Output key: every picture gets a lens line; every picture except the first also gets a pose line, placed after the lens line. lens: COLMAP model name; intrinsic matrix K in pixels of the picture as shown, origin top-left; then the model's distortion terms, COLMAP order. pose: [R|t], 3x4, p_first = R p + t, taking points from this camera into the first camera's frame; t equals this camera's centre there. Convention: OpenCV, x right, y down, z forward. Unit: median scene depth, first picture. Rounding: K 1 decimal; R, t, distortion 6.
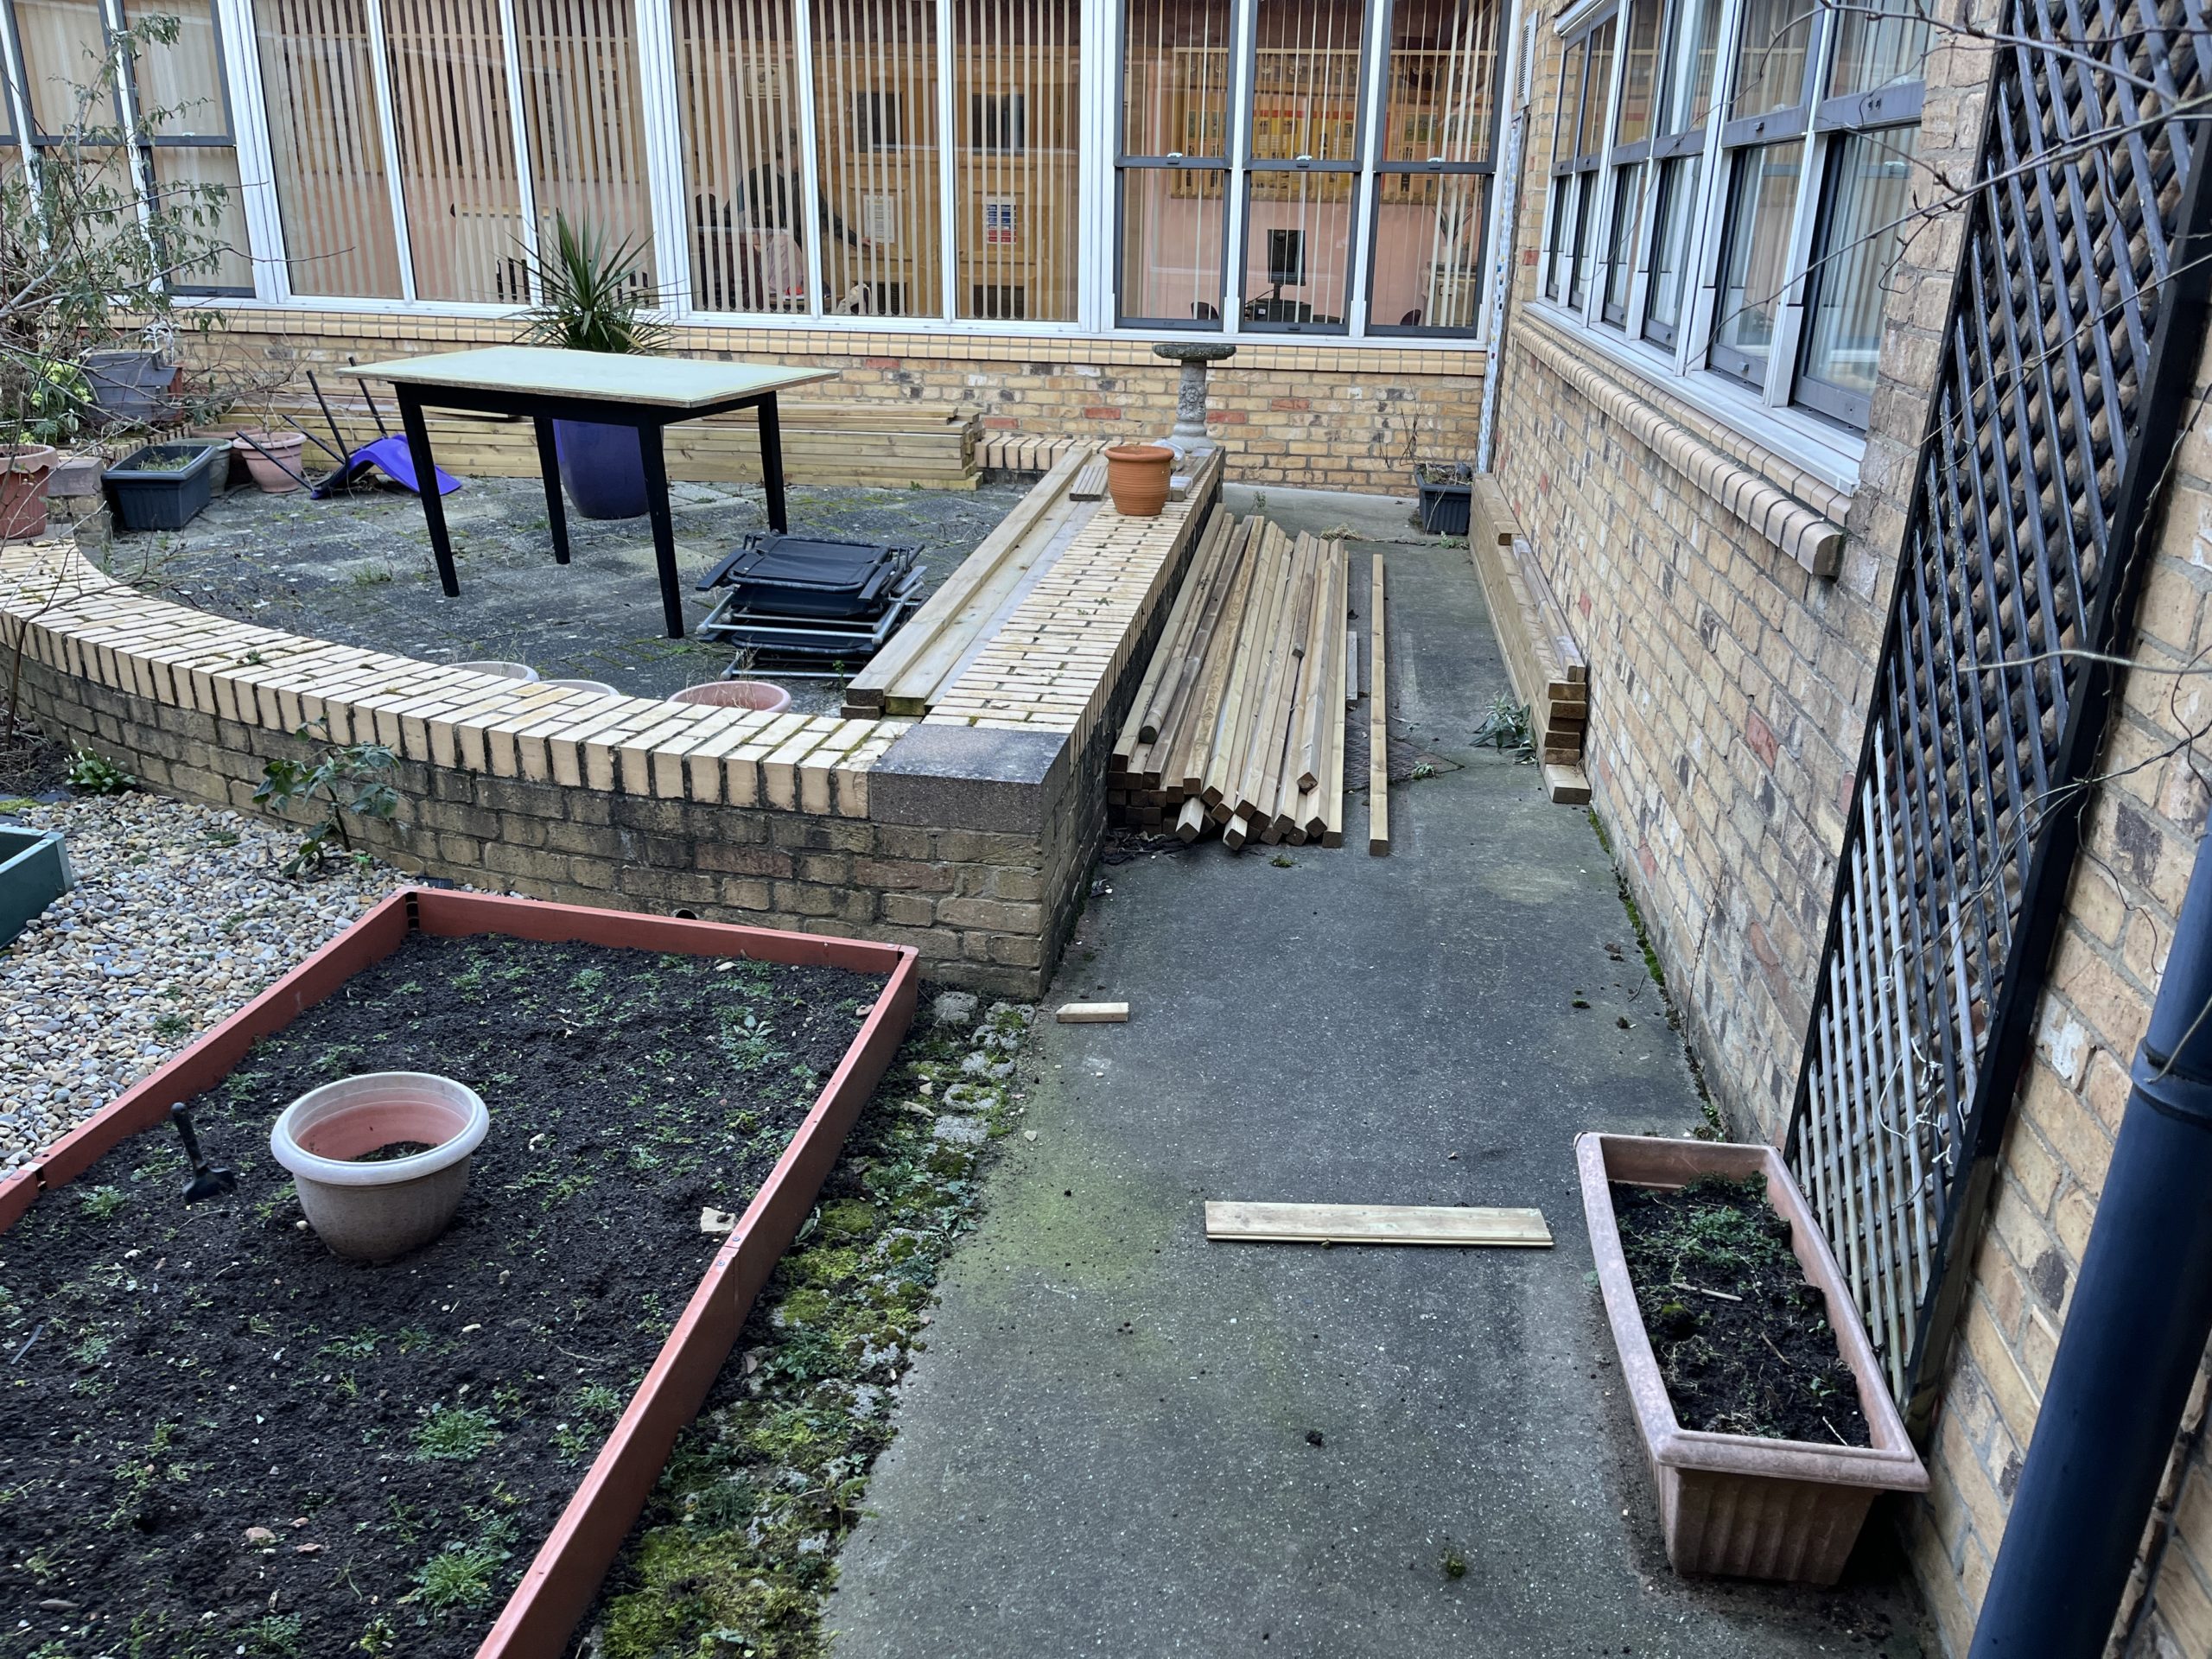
lens RADIAL K [[1721.7, 0, 1107.4], [0, 1721.7, 820.4], [0, 0, 1]] dist [0.086995, -0.108890]
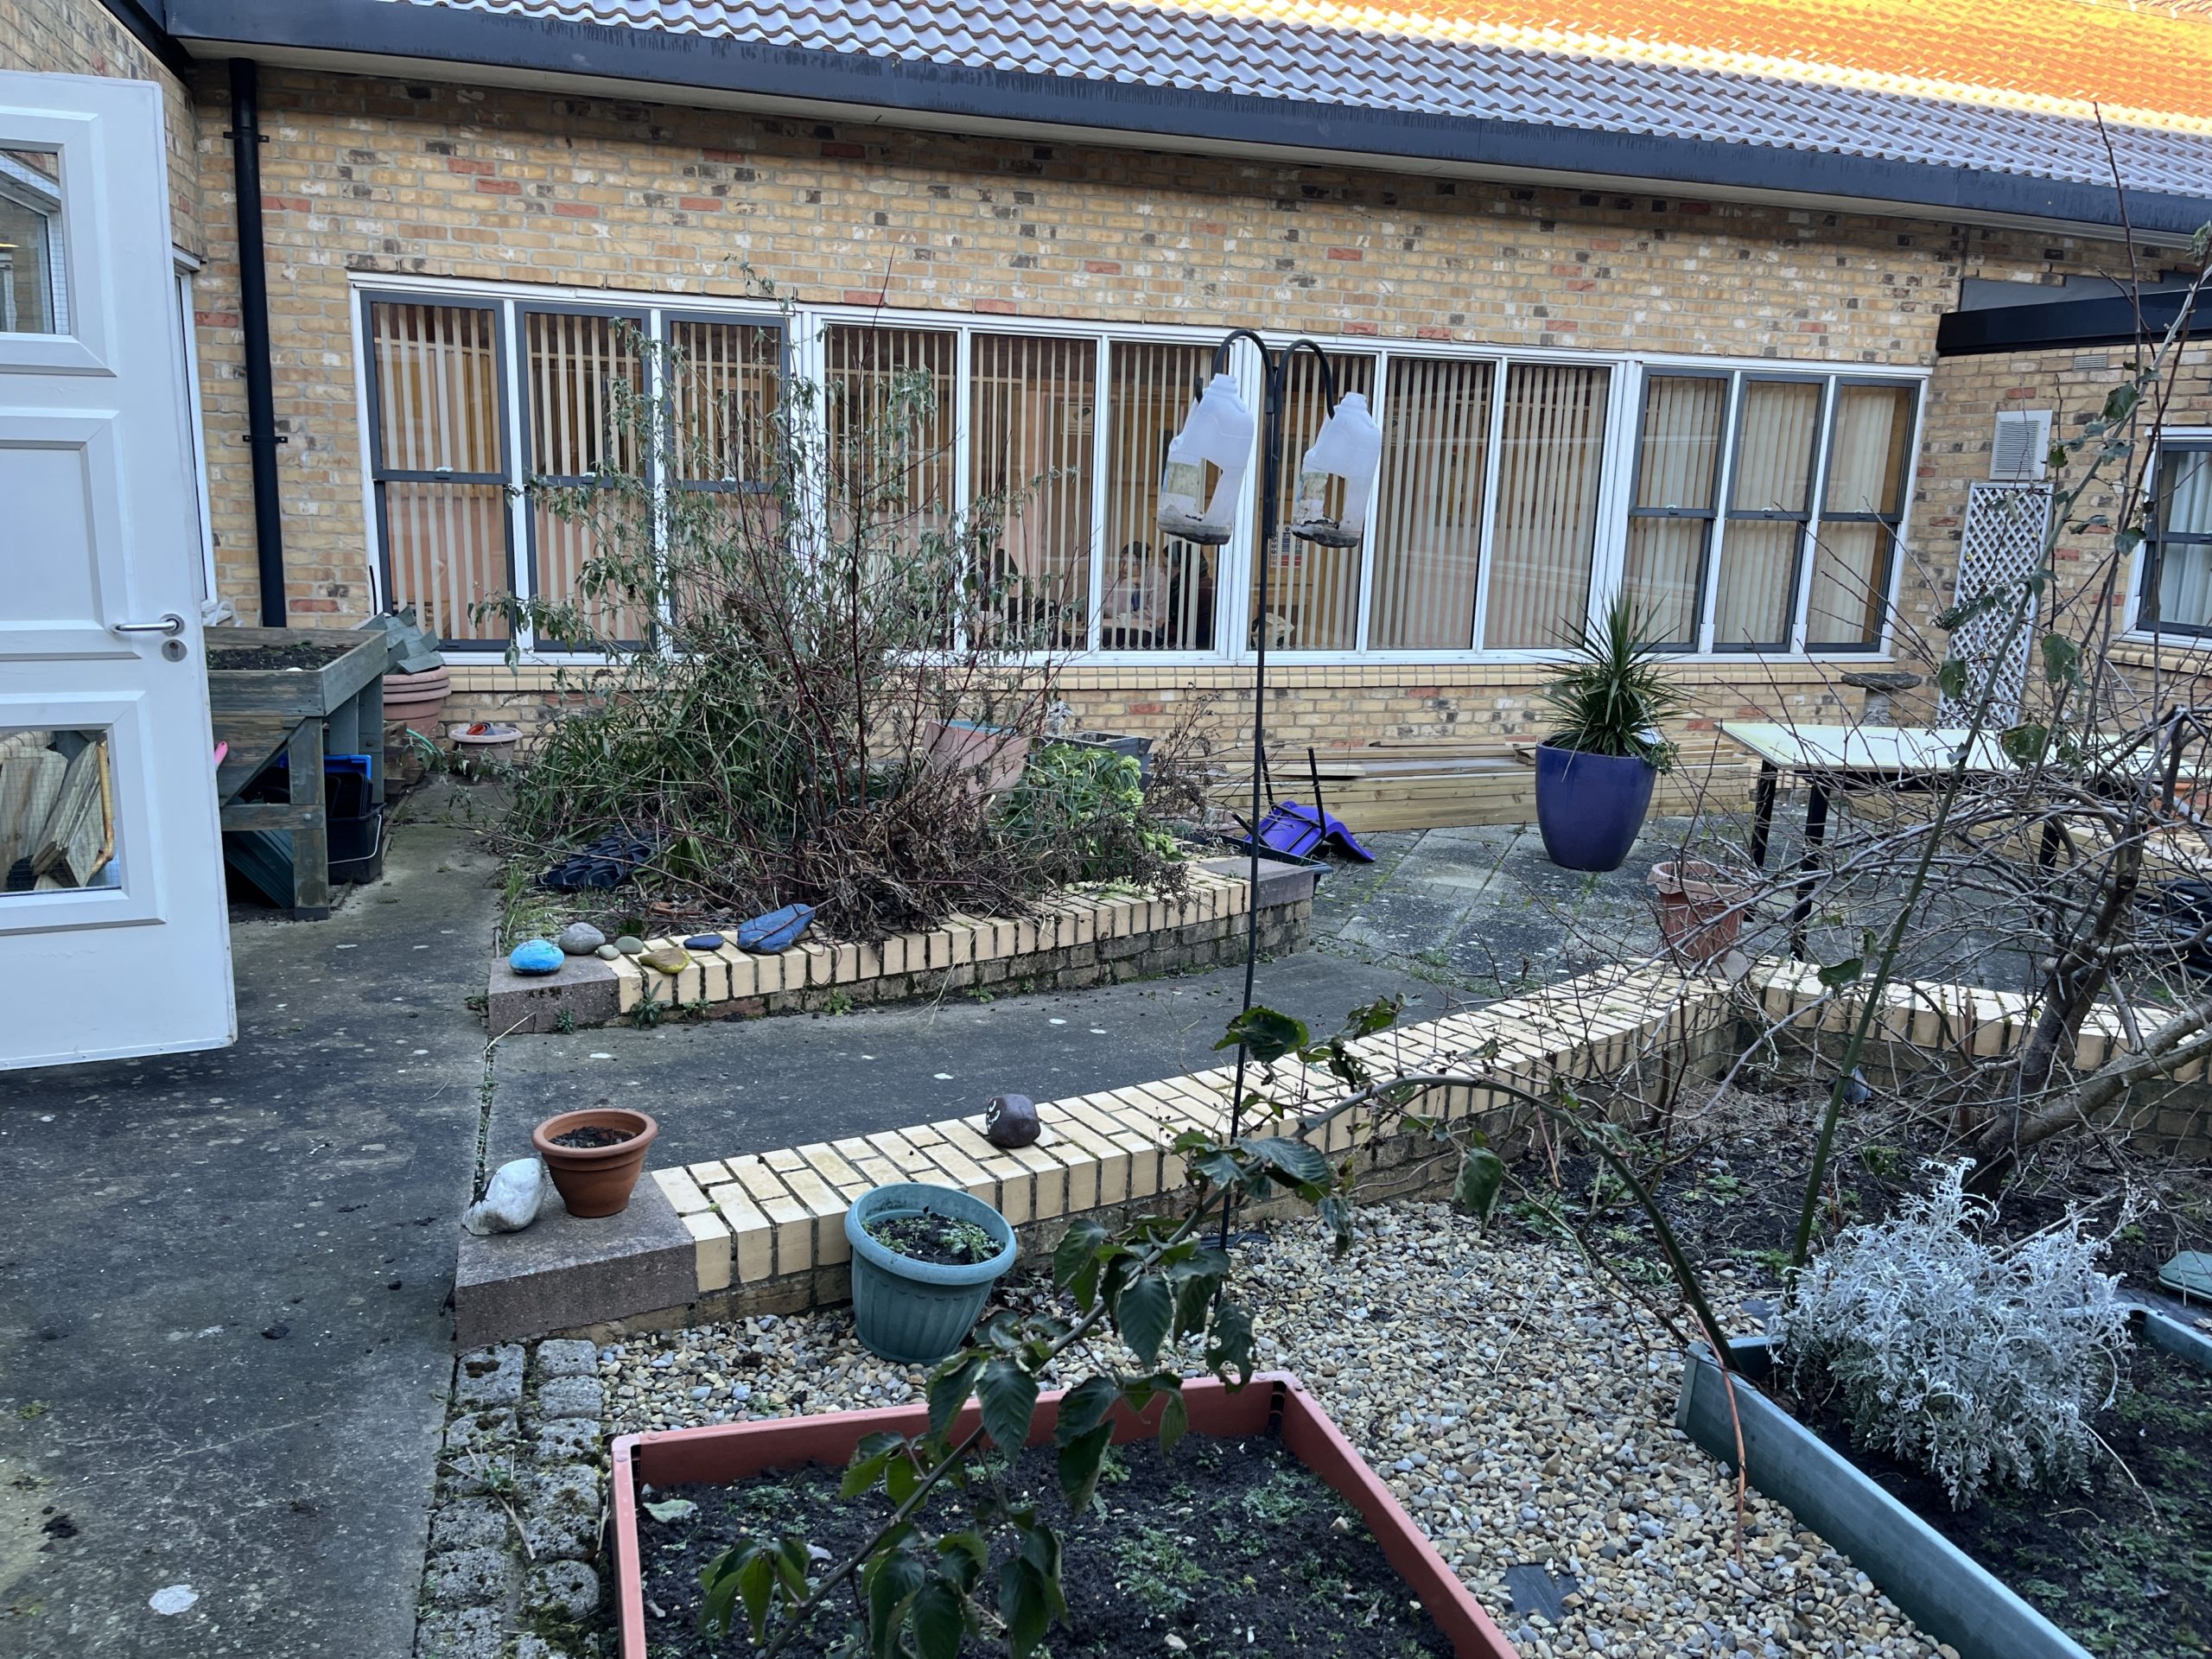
lens RADIAL K [[1721.7, 0, 1096.7], [0, 1721.7, 849.9], [0, 0, 1]] dist [0.086995, -0.108890]
pose [[0.894039, -0.077488, 0.441237, -0.795726], [0.142829, 0.982831, -0.116802, -0.070208], [-0.424610, 0.167447, 0.889757, 0.142497]]
